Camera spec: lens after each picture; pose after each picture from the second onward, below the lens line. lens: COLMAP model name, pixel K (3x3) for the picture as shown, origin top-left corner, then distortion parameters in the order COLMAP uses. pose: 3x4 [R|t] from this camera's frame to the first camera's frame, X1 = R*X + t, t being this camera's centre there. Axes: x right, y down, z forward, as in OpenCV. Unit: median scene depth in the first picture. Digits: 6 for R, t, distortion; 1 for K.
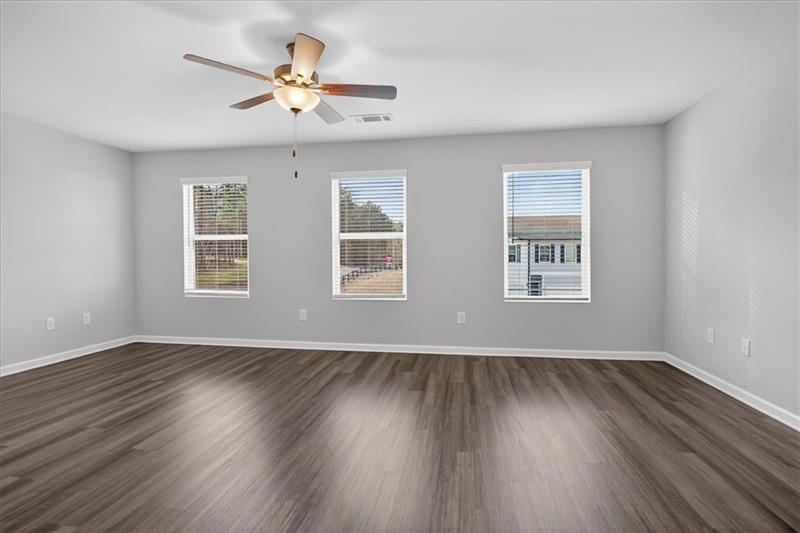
lens RADIAL K [[388.2, 0, 401.1], [0, 388.2, 253.1], [0, 0, 1]] dist [-0.003502, -0.000264]
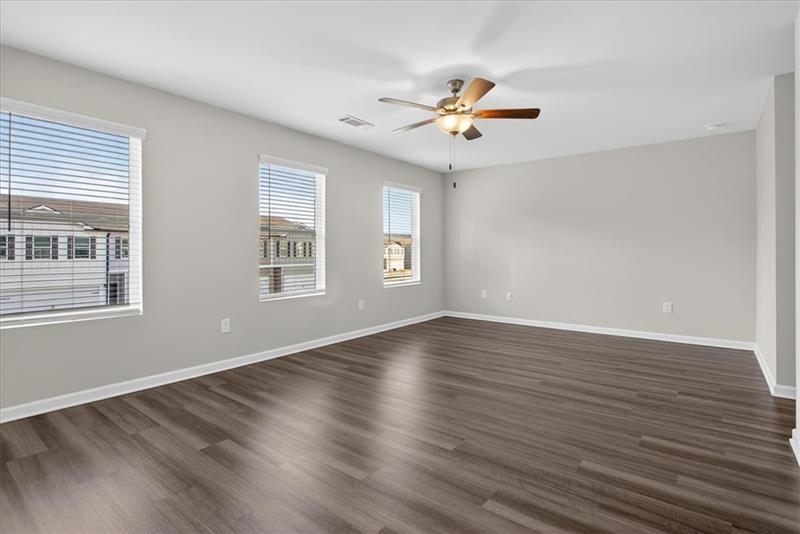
lens RADIAL K [[388.2, 0, 401.1], [0, 388.2, 253.6], [0, 0, 1]] dist [-0.003502, -0.000264]
pose [[0.487906, 0.000128, 0.872896, -0.792252], [-0.012755, 0.999894, 0.006983, 0.001530], [-0.872803, -0.014541, 0.487856, 0.314128]]
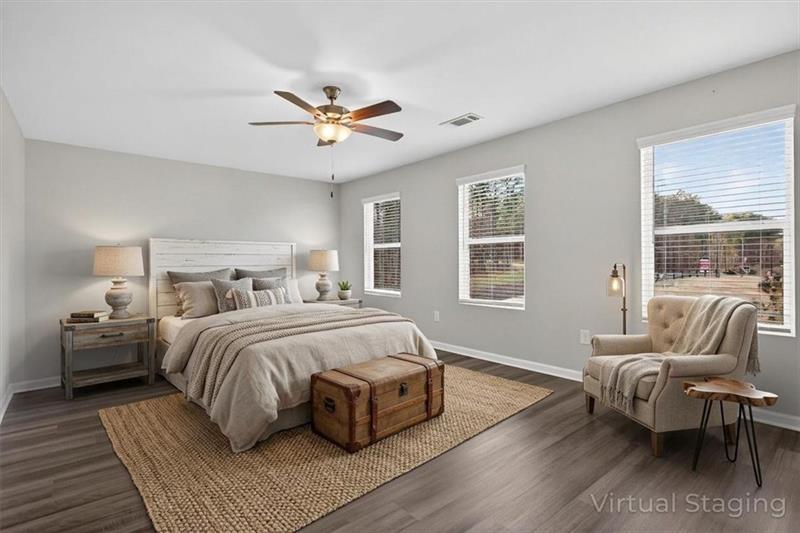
lens RADIAL K [[391.7, 0, 400.0], [0, 391.7, 266.5], [0, 0, 1]] dist [-0.001848, 0.001008]
pose [[0.754732, 0.006615, -0.656000, 0.391405], [0.011592, 0.999659, 0.023417, -0.004995], [0.655931, -0.025277, 0.754397, 0.124846]]
